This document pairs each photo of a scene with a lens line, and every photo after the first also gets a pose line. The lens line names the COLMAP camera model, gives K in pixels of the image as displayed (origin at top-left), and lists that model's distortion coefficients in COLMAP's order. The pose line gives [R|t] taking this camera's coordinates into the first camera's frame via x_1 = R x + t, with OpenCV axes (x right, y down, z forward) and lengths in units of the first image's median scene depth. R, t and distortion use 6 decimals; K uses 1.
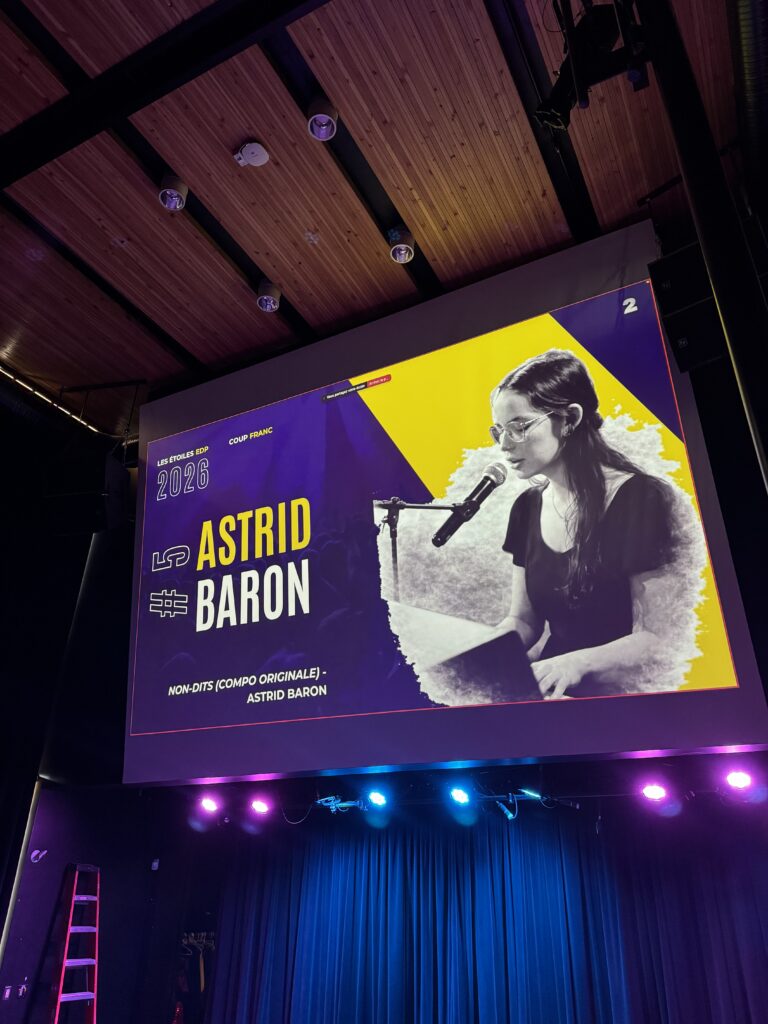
lens RADIAL K [[721.1, 0, 390.8], [0, 721.1, 514.3], [0, 0, 1]] dist [0.112086, -0.141664]
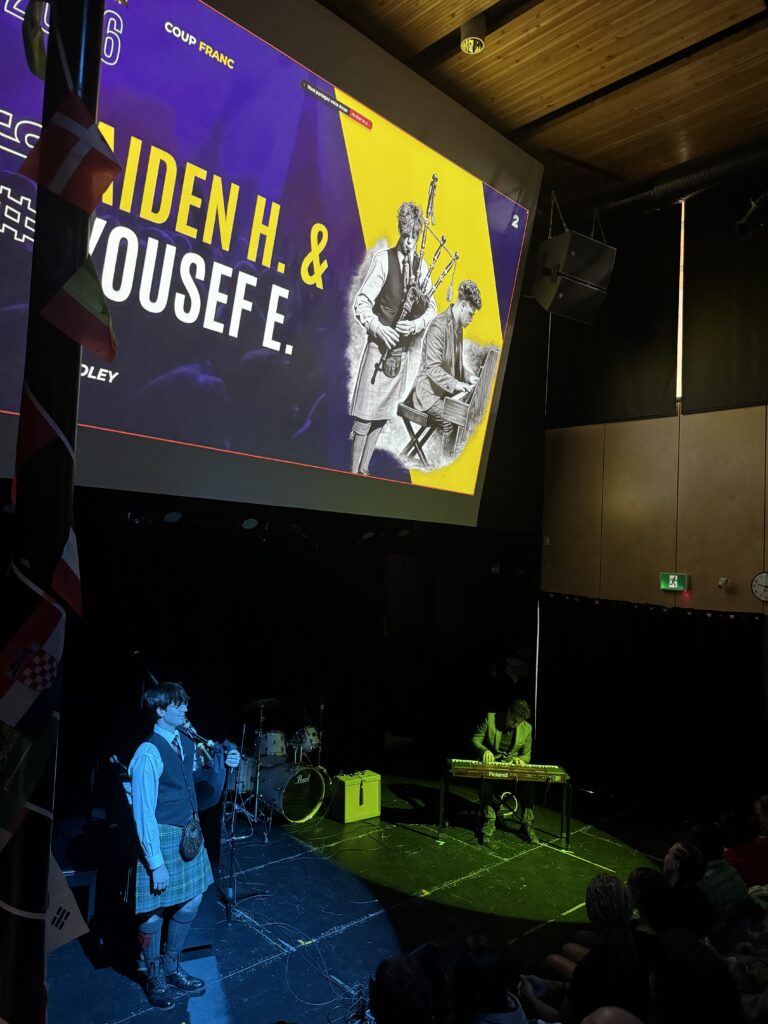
lens RADIAL K [[719.4, 0, 384.0], [0, 719.4, 512.0], [0, 0, 1]] dist [0.112945, -0.144120]
pose [[0.321180, 0.060384, 0.945091, -0.872439], [-0.495663, 0.861076, 0.113430, 0.127005], [-0.806946, -0.504878, 0.306490, 0.445070]]
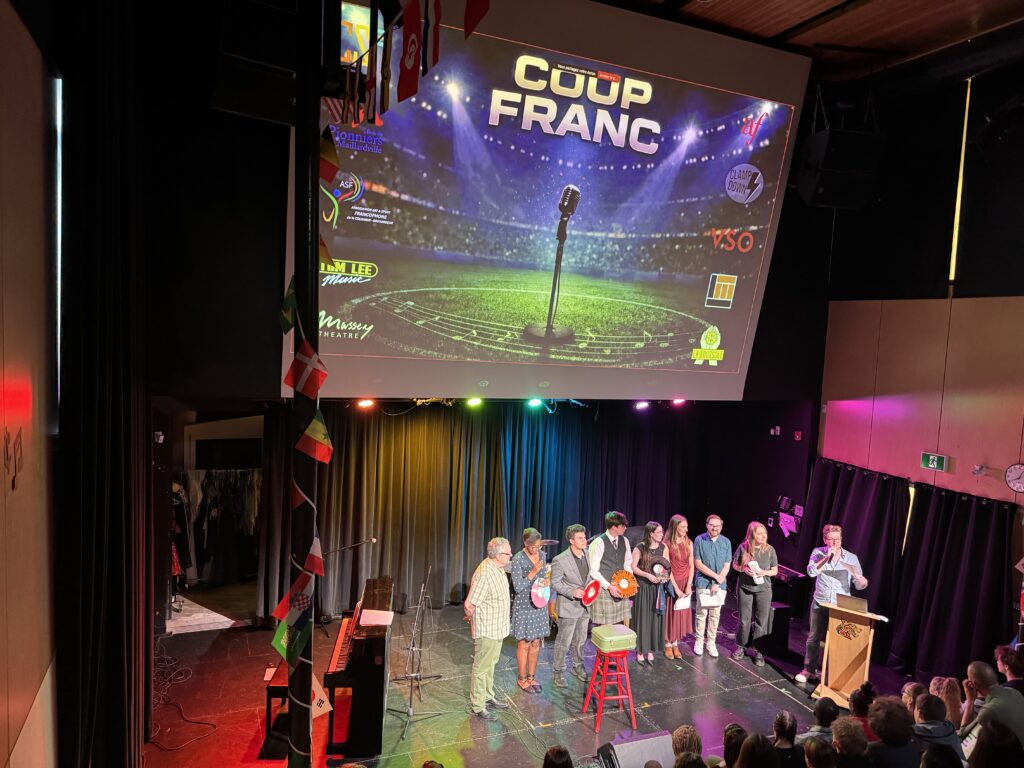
lens RADIAL K [[719.4, 0, 511.4], [0, 719.4, 391.7], [0, 0, 1]] dist [0.112945, -0.144120]
pose [[0.625794, -0.047524, 0.778539, -0.997768], [-0.406328, 0.832144, 0.377405, -0.144527], [-0.665793, -0.552520, 0.501440, 0.293057]]
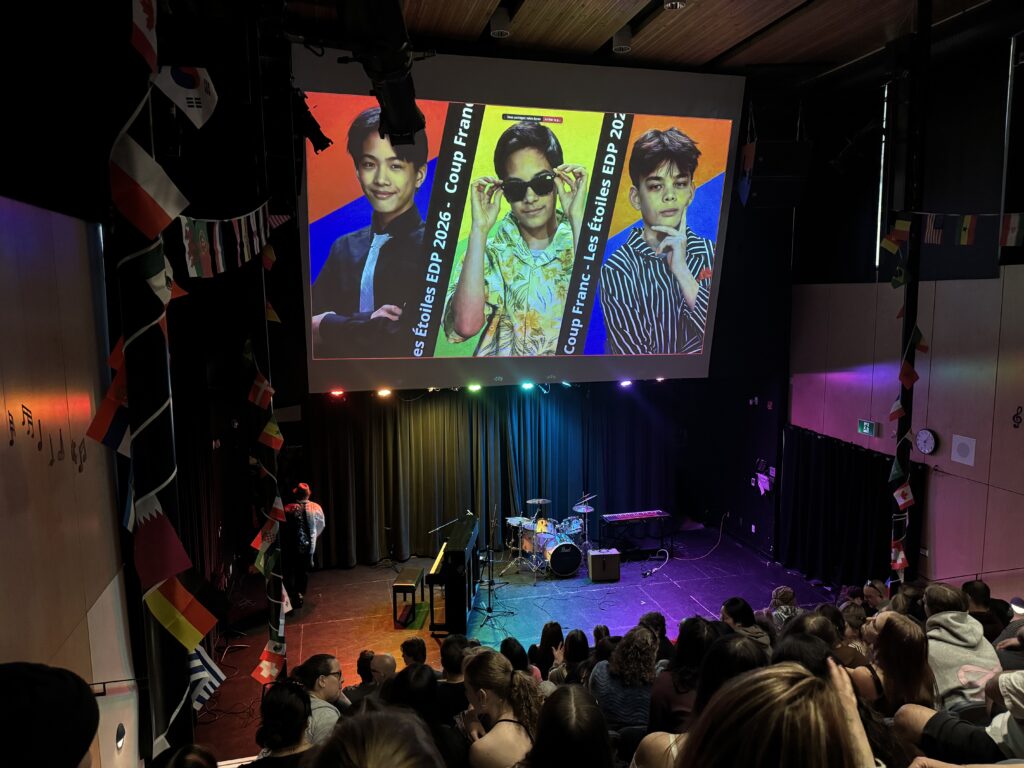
lens RADIAL K [[719.4, 0, 511.4], [0, 719.4, 391.7], [0, 0, 1]] dist [0.112945, -0.144120]
pose [[0.742265, -0.110257, 0.660973, -1.016609], [-0.304640, 0.823027, 0.479397, -0.385672], [-0.596855, -0.557199, 0.577316, 0.013953]]
